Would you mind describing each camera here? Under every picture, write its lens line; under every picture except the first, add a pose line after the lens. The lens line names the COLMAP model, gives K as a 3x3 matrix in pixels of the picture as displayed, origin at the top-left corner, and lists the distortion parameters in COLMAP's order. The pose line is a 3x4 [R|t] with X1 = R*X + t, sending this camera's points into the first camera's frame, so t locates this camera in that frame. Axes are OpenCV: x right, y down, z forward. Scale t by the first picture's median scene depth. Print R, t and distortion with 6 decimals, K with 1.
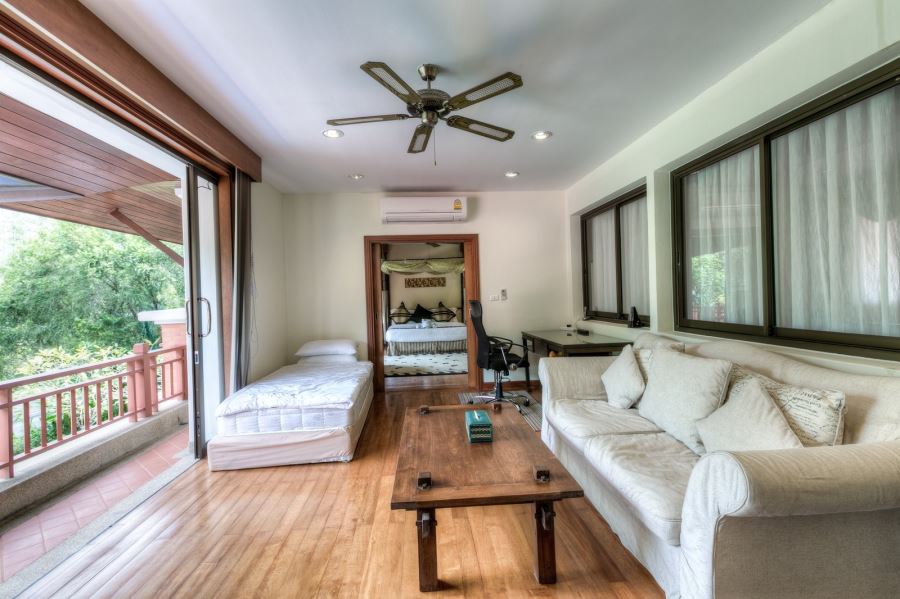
lens RADIAL K [[398.3, 0, 450.0], [0, 398.3, 299.5], [0, 0, 1]] dist [0.003040, 0.000071]
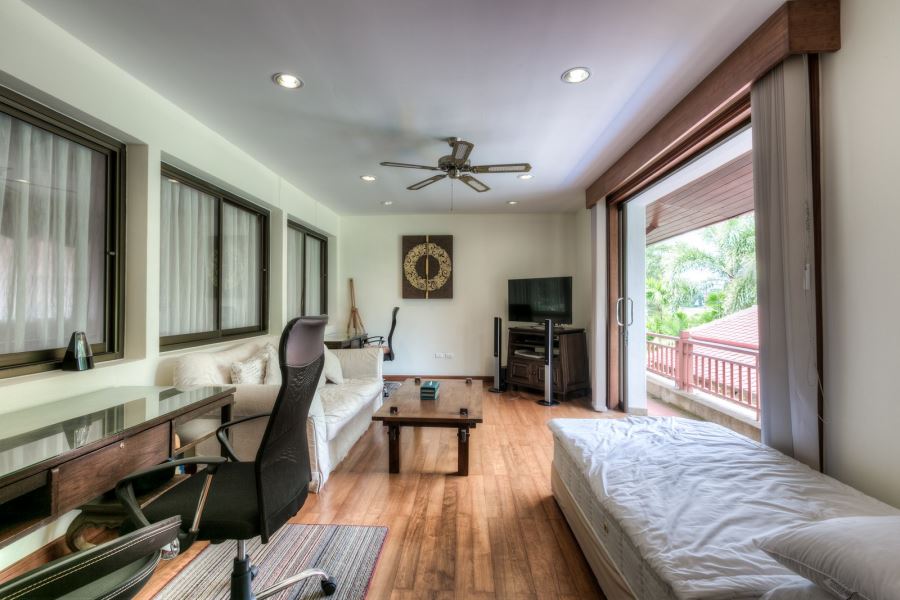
lens RADIAL K [[398.3, 0, 450.0], [0, 398.3, 300.0], [0, 0, 1]] dist [0.003040, 0.000071]
pose [[-0.993017, 0.032415, 0.113434, -0.174504], [0.033226, 0.999434, 0.005265, -0.019176], [-0.113199, 0.008997, -0.993532, 2.318423]]
